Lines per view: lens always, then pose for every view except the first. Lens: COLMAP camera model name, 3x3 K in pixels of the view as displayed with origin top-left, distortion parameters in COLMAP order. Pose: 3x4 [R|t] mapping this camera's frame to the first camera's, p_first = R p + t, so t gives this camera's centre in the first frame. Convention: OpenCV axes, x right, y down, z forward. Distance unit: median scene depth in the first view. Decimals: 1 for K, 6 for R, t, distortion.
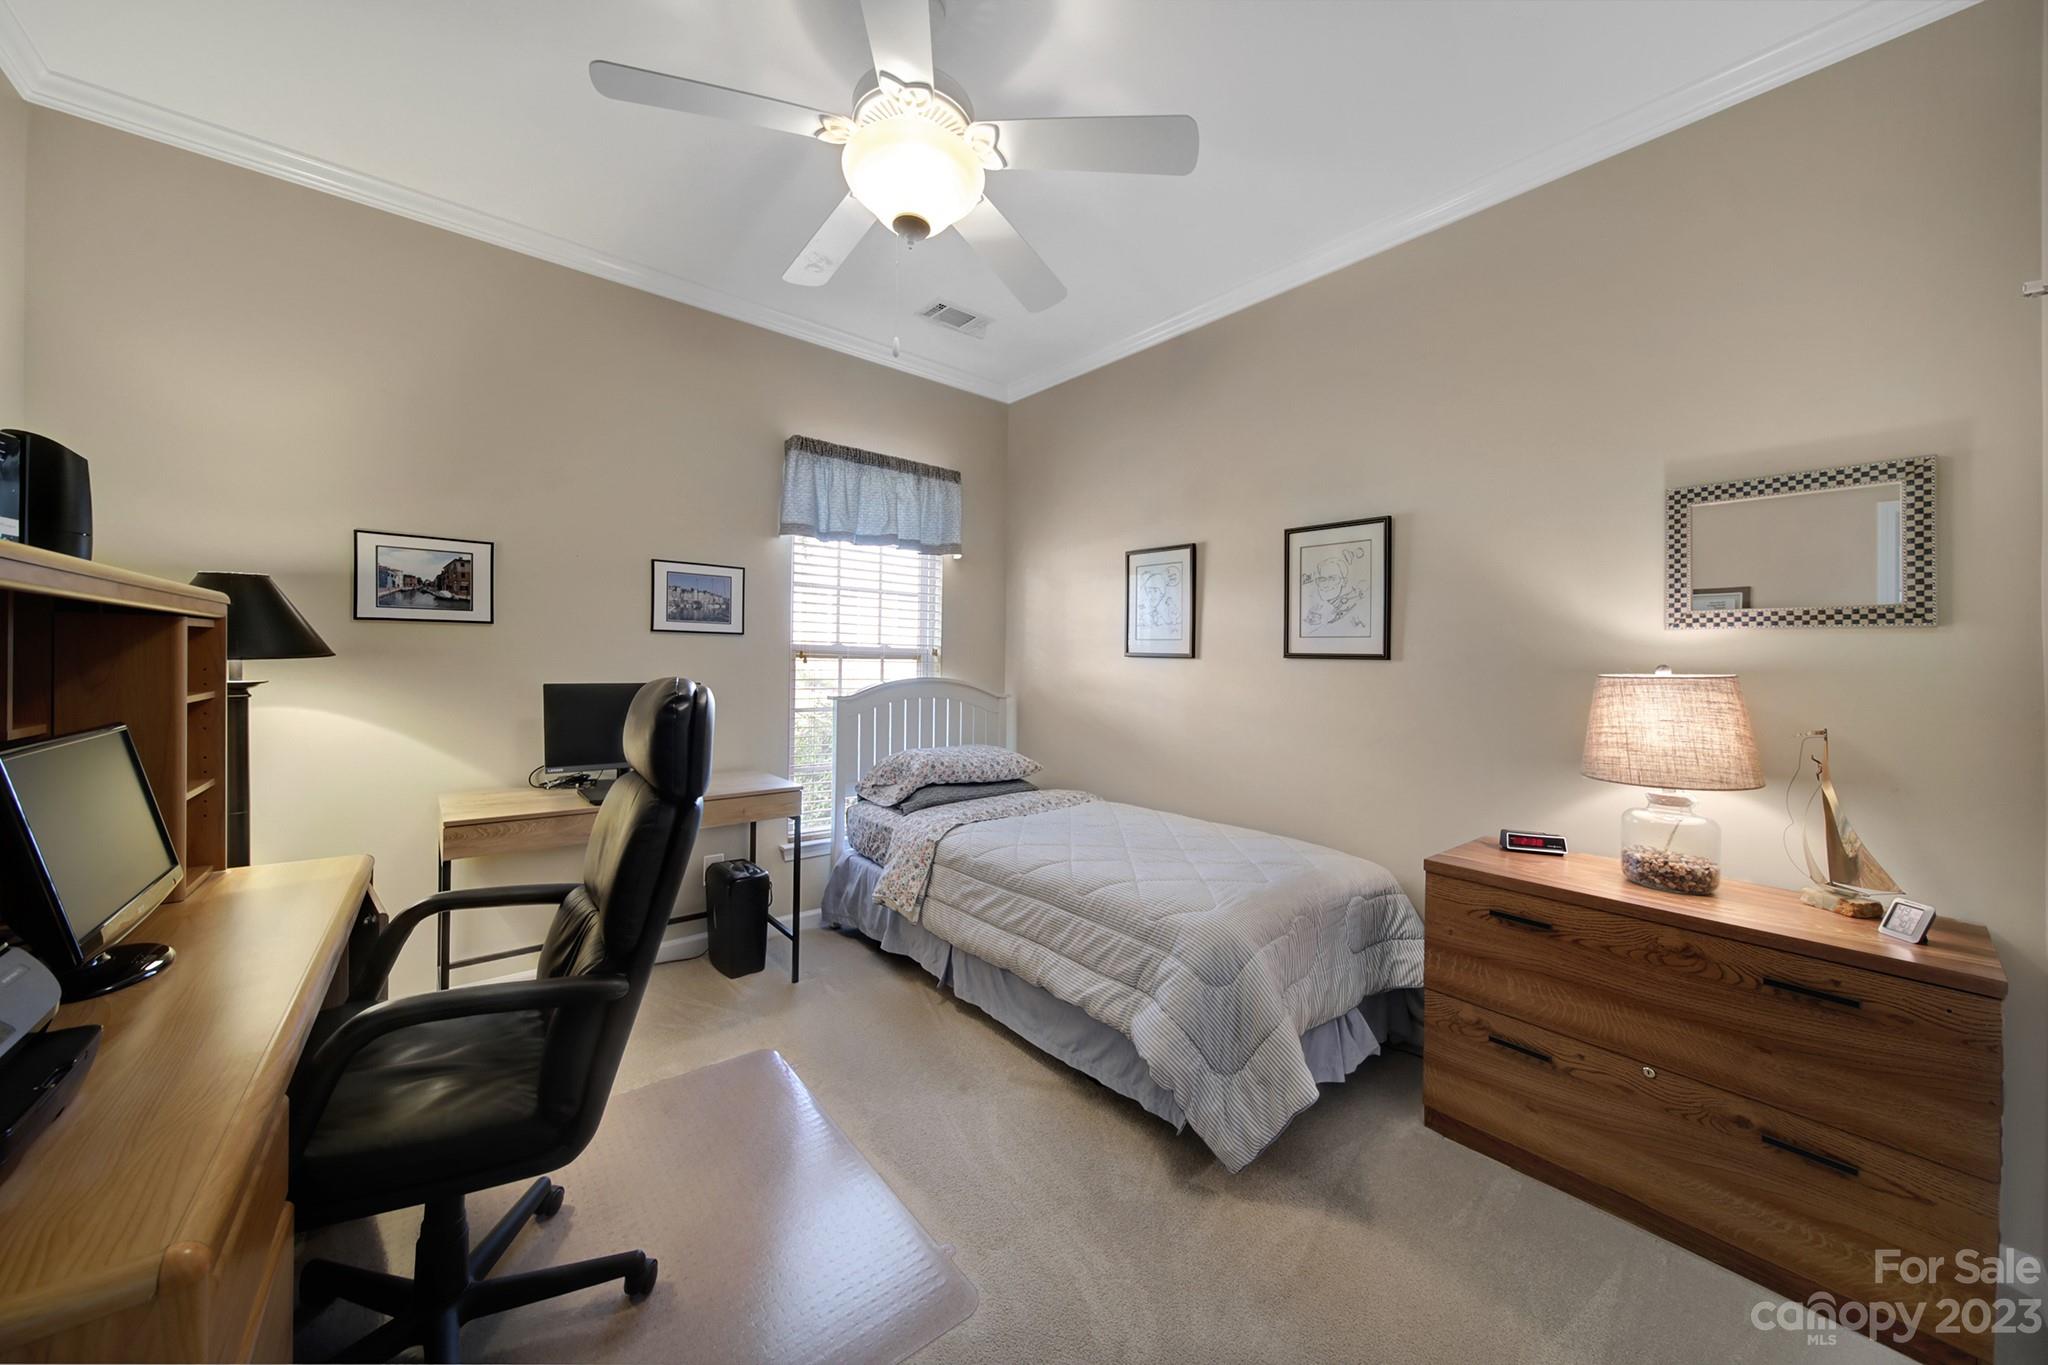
lens RADIAL K [[725.4, 0, 1014.3], [0, 725.4, 667.1], [0, 0, 1]] dist [-0.001020, -0.000089]
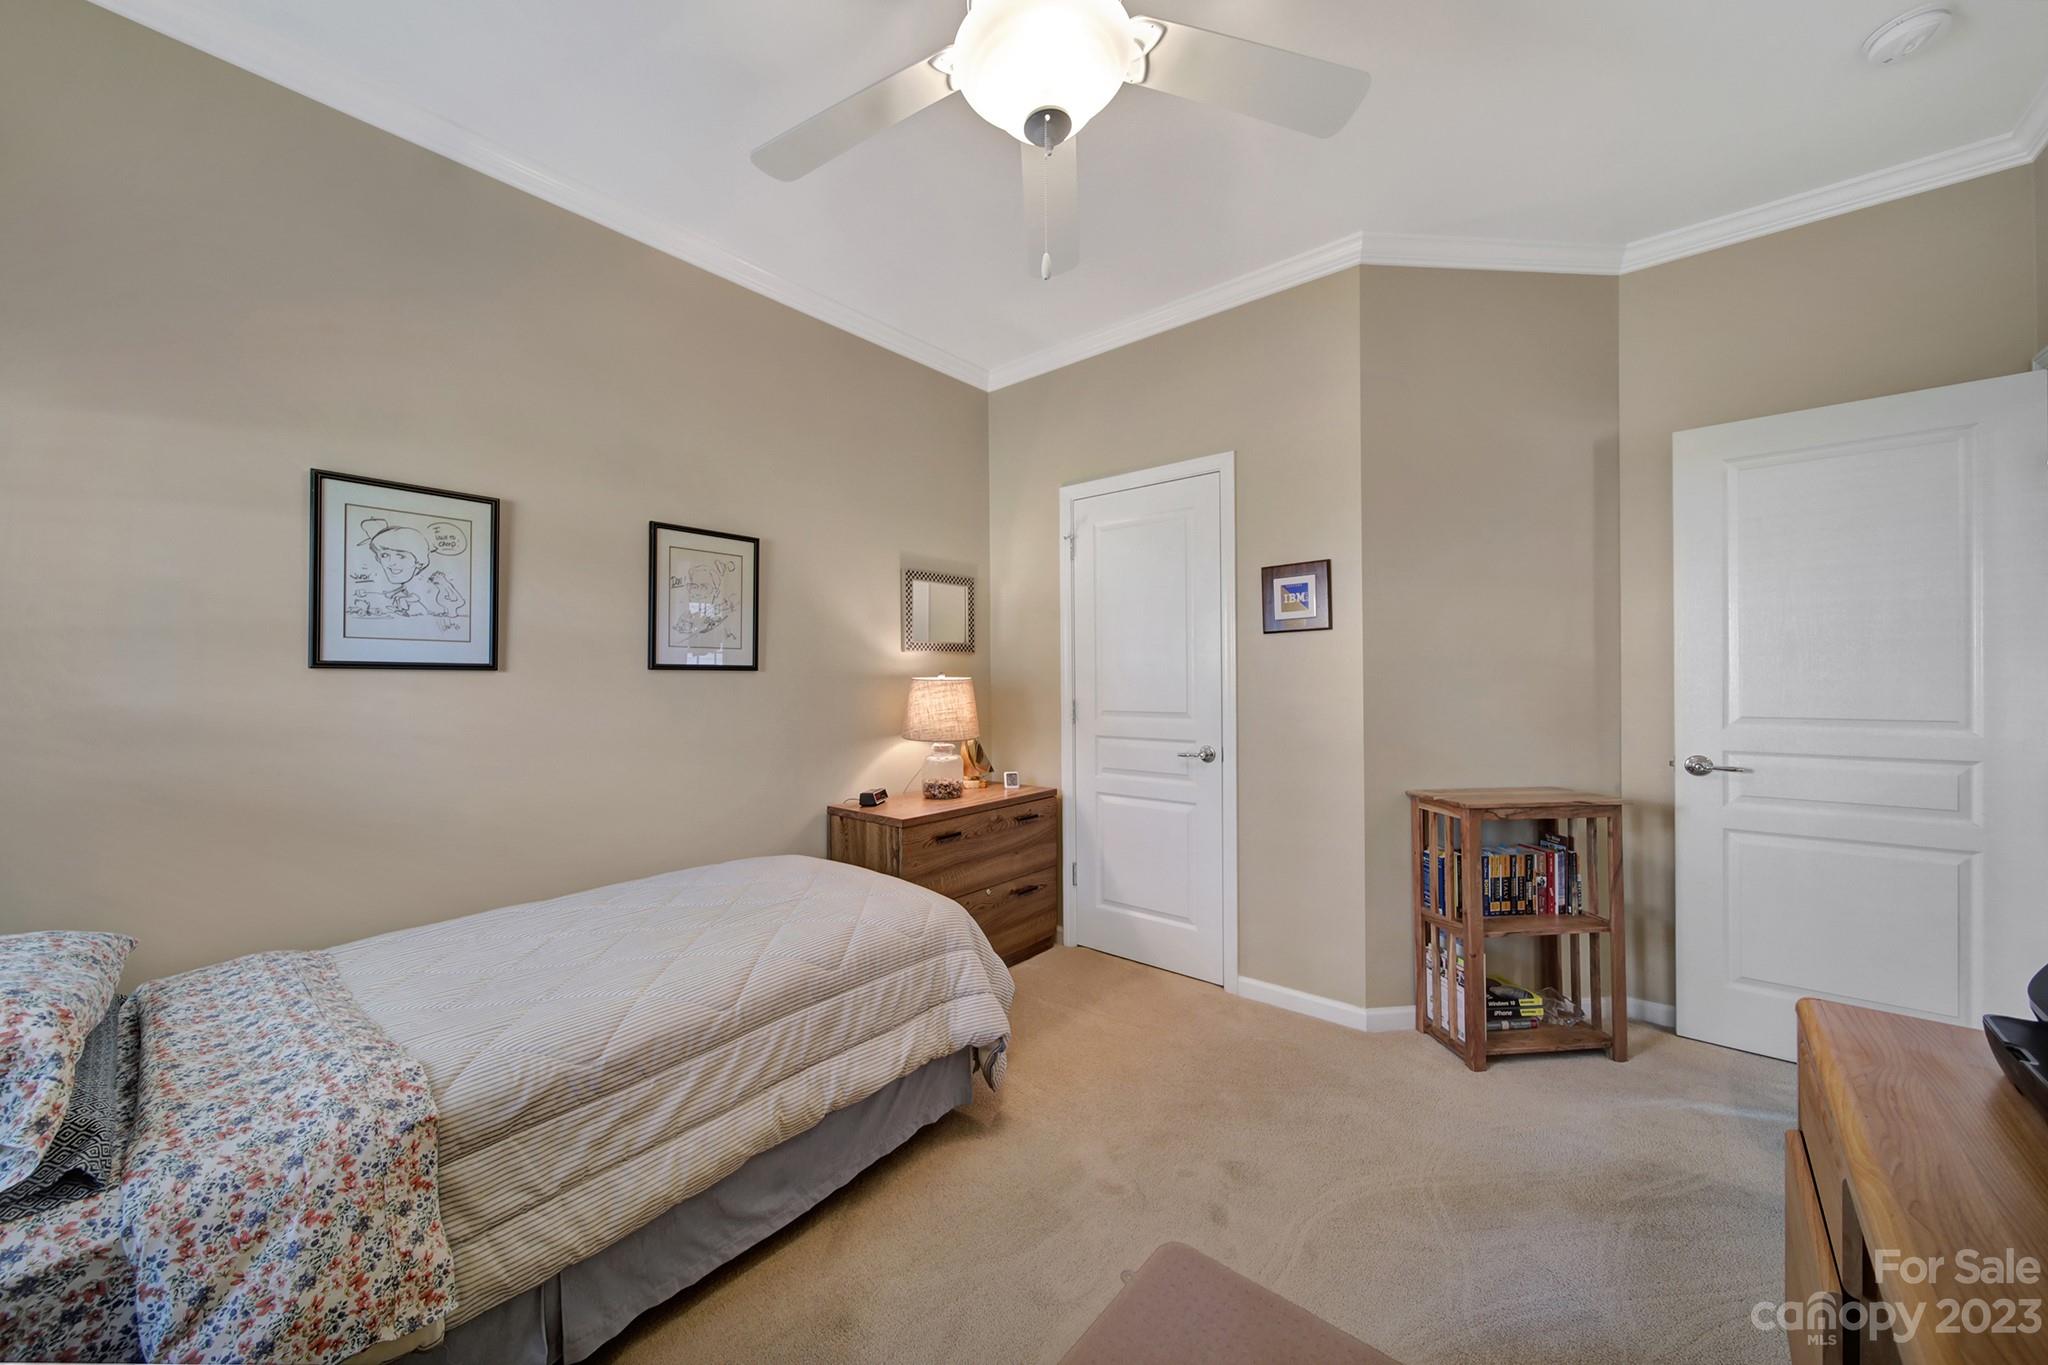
lens RADIAL K [[725.4, 0, 1014.3], [0, 725.4, 667.1], [0, 0, 1]] dist [-0.001020, -0.000089]
pose [[-0.170845, -0.008994, 0.985257, -0.663238], [0.004624, 0.999940, 0.009930, -0.025221], [-0.985287, 0.006252, -0.170793, 0.851213]]
